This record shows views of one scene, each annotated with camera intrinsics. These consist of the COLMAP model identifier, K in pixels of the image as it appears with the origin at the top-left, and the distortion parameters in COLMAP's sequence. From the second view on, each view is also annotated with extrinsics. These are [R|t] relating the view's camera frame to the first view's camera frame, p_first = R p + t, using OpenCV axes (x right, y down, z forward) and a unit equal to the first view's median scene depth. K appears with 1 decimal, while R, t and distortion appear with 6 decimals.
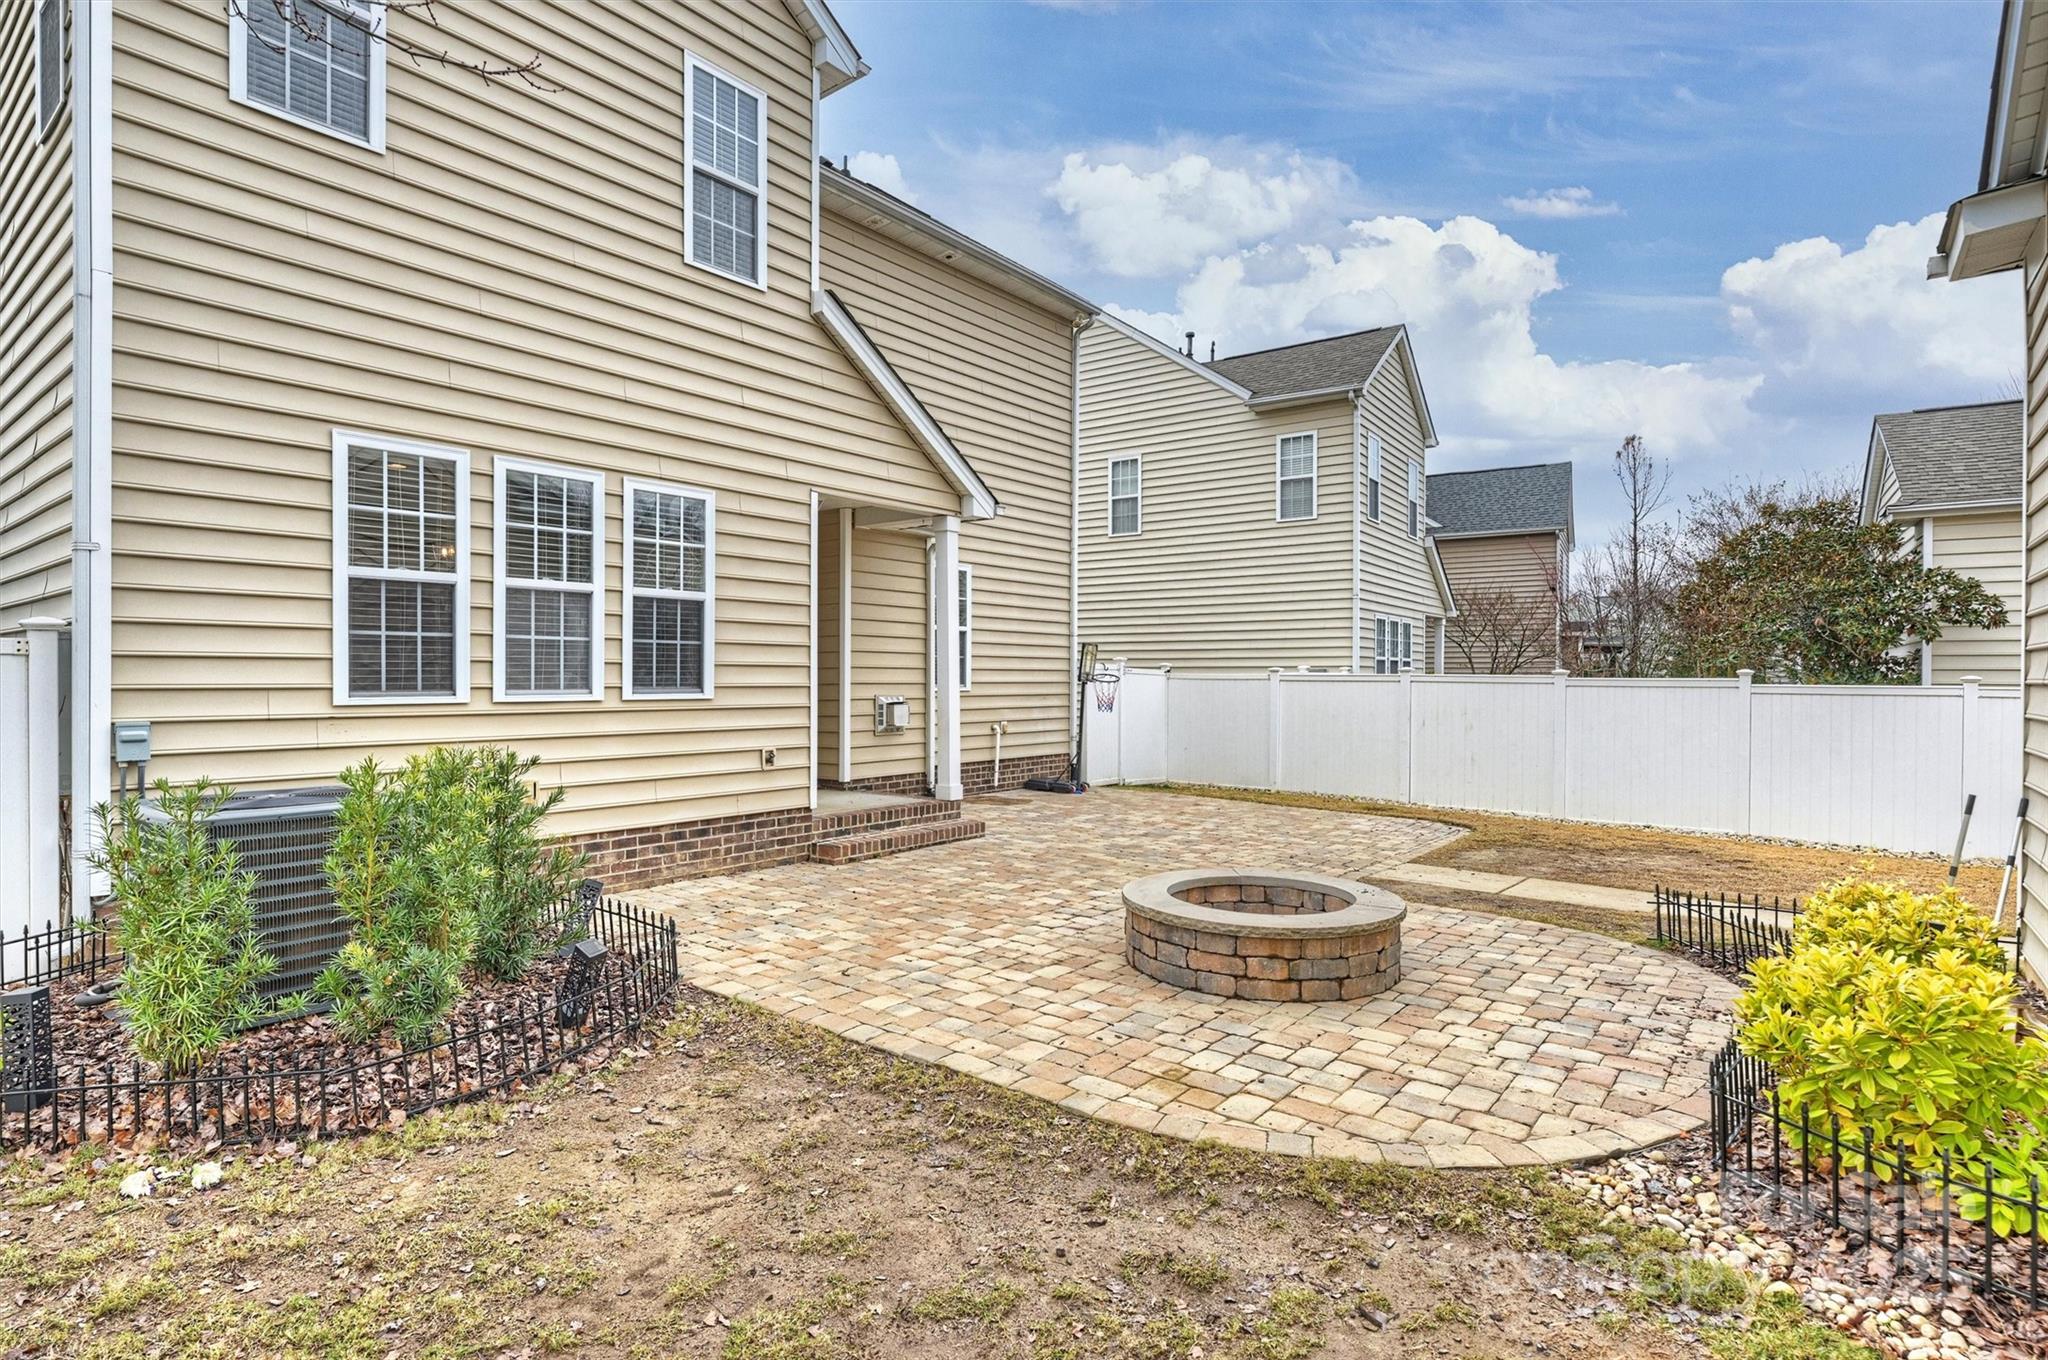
lens RADIAL K [[1000.0, 0, 1023.8], [0, 1000.0, 663.4], [0, 0, 1]] dist [-0.007686, -0.001054]
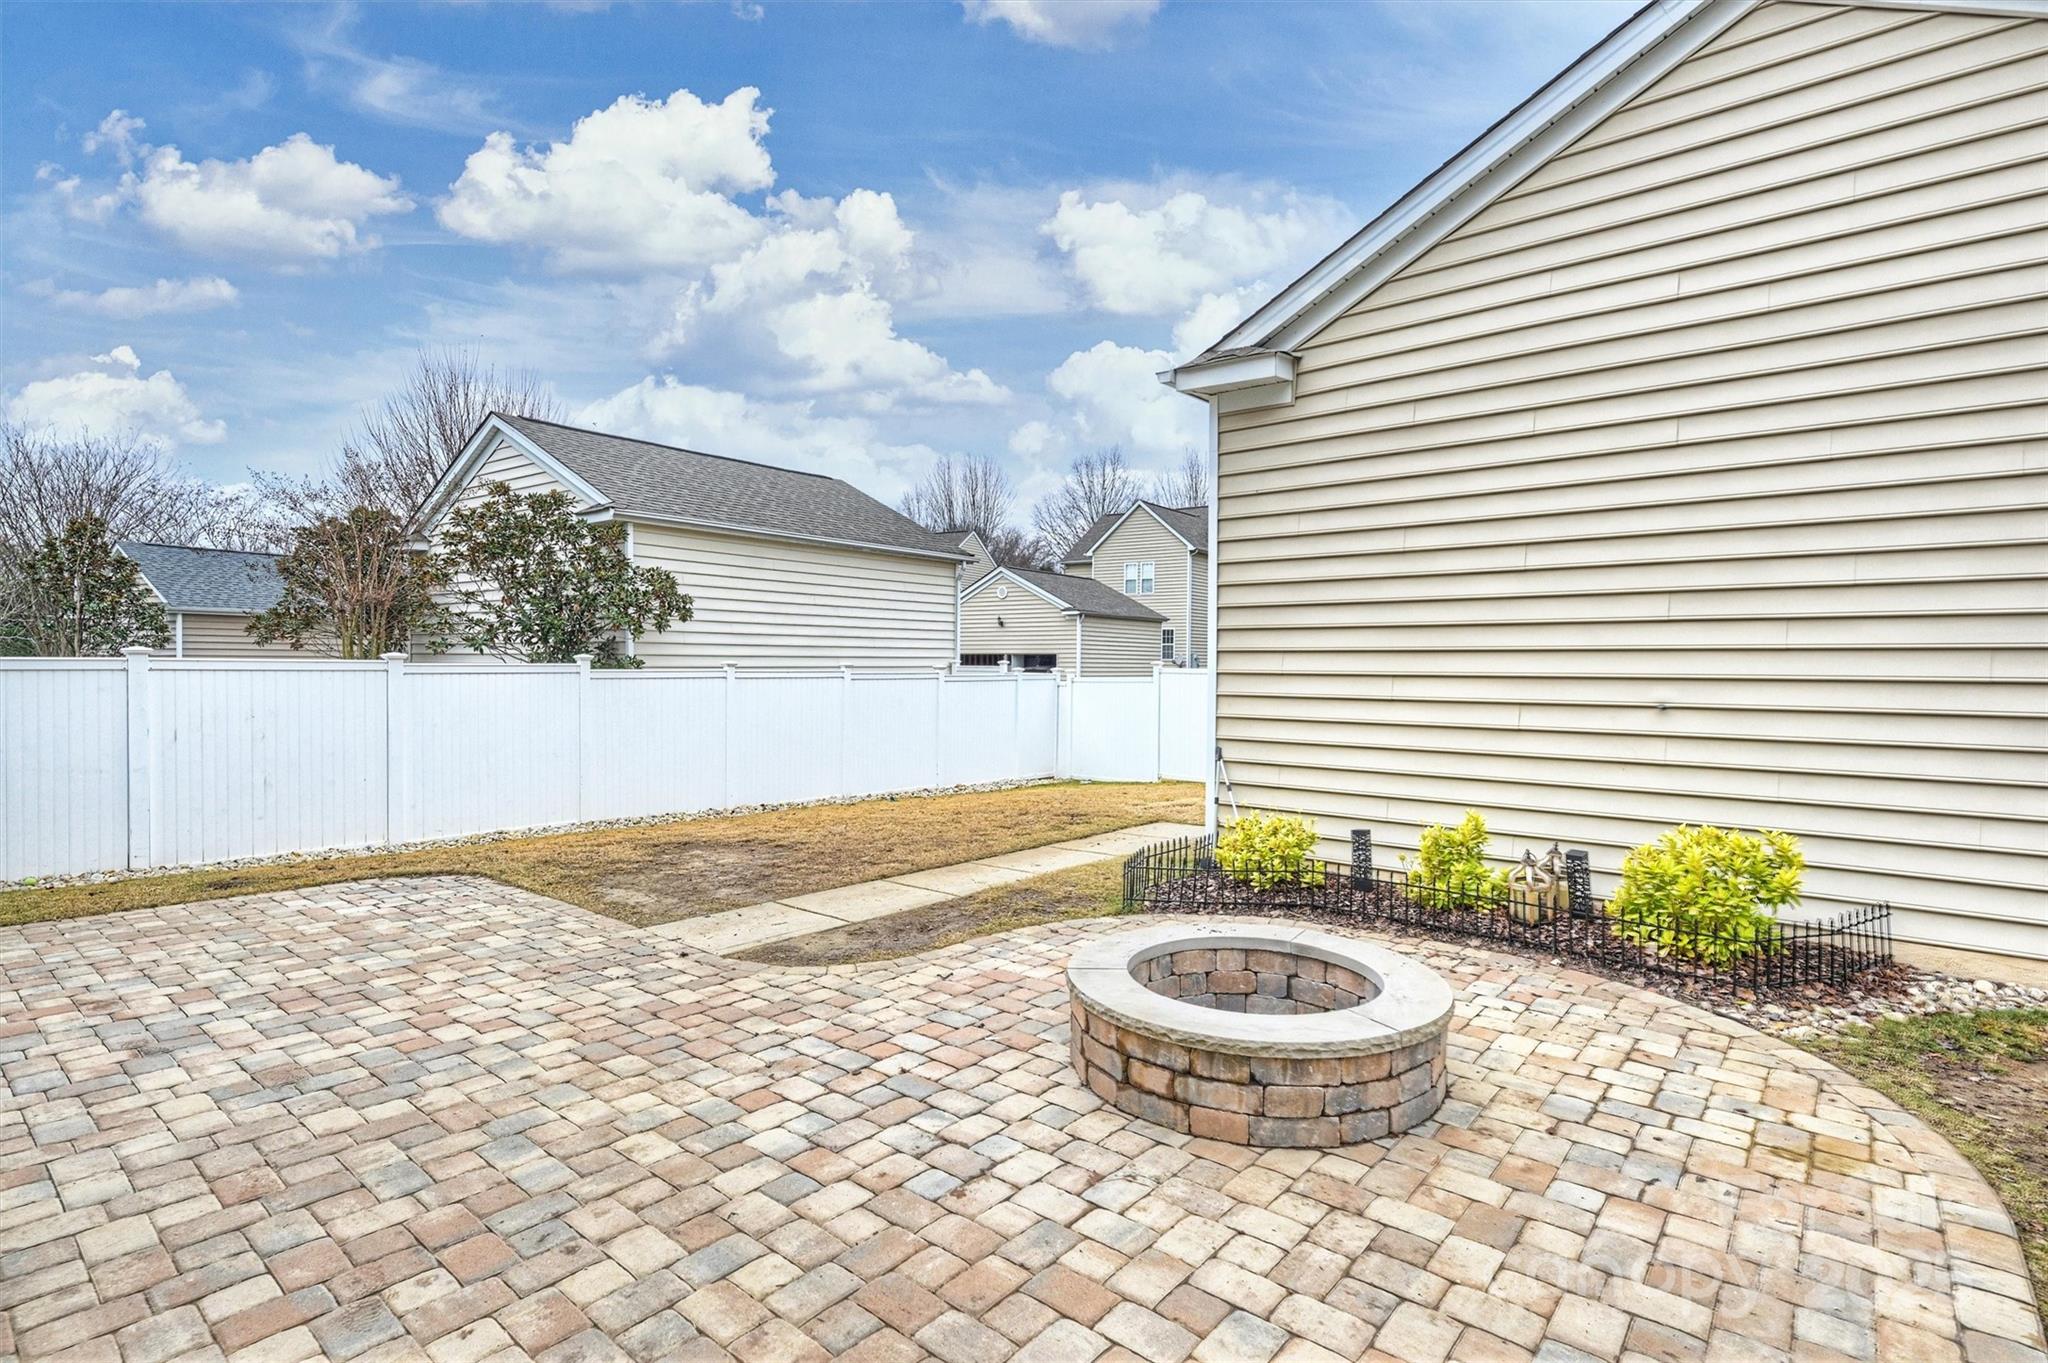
lens RADIAL K [[1000.0, 0, 981.2], [0, 1000.0, 684.0], [0, 0, 1]] dist [-0.007686, -0.001054]
pose [[0.054188, -0.027121, 0.998162, -0.399263], [-0.017669, 0.999449, 0.028116, 0.001593], [-0.998374, -0.019160, 0.053679, 0.922366]]
